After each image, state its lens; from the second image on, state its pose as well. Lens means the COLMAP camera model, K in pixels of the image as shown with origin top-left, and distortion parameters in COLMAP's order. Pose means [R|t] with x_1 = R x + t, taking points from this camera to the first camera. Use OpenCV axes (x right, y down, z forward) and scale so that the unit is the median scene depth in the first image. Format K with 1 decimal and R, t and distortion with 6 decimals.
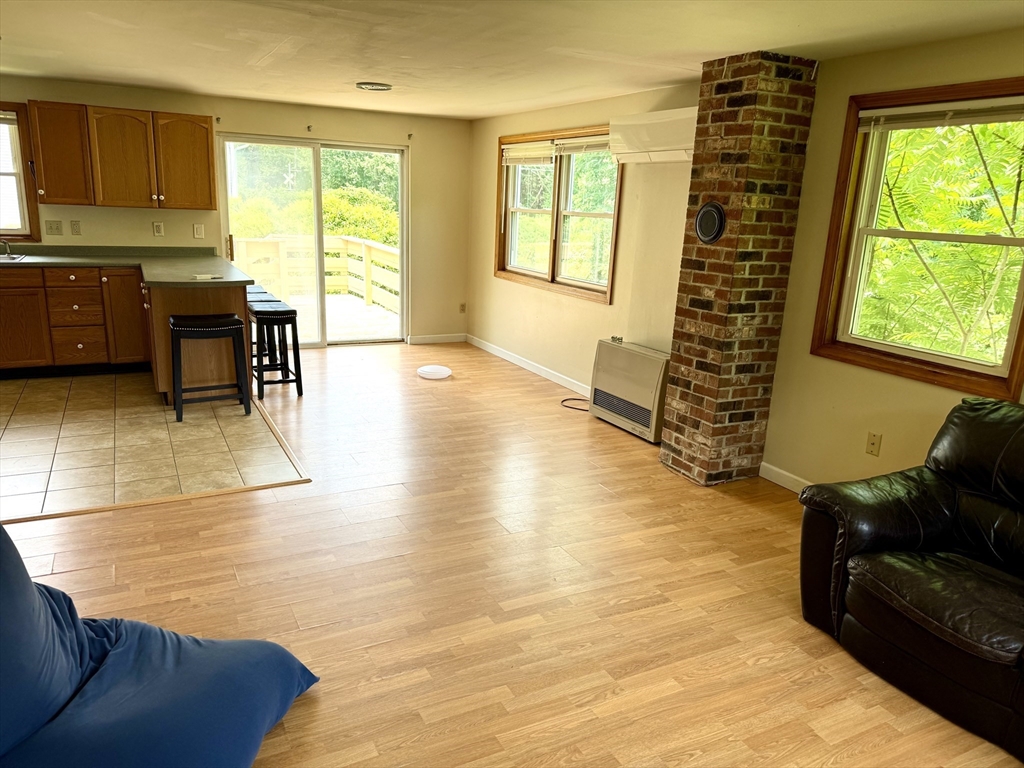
lens RADIAL K [[739.4, 0, 512.3], [0, 739.4, 384.4], [0, 0, 1]] dist [0.065526, -0.015976]
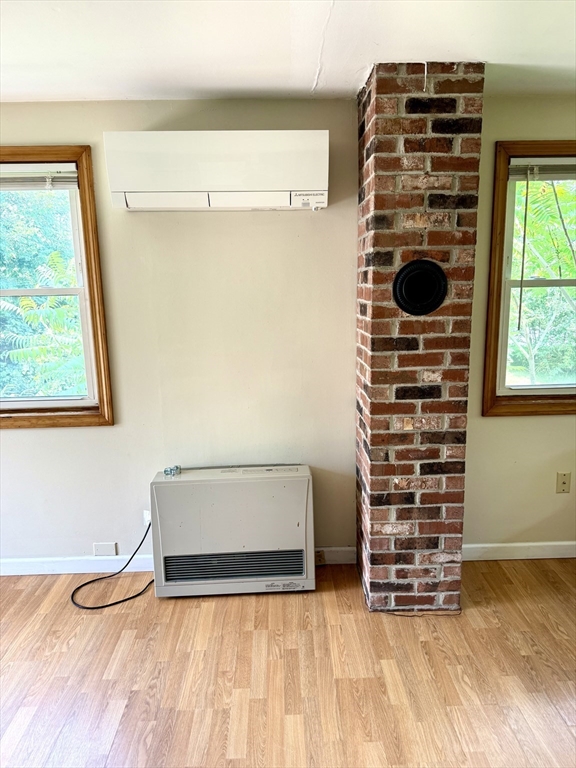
lens RADIAL K [[554.5, 0, 290.0], [0, 554.5, 379.1], [0, 0, 1]] dist [0.065526, -0.015976]
pose [[0.429225, -0.219415, 0.876141, -0.301020], [0.252248, 0.960566, 0.116980, -0.223591], [-0.867258, 0.170794, 0.467646, 0.855805]]
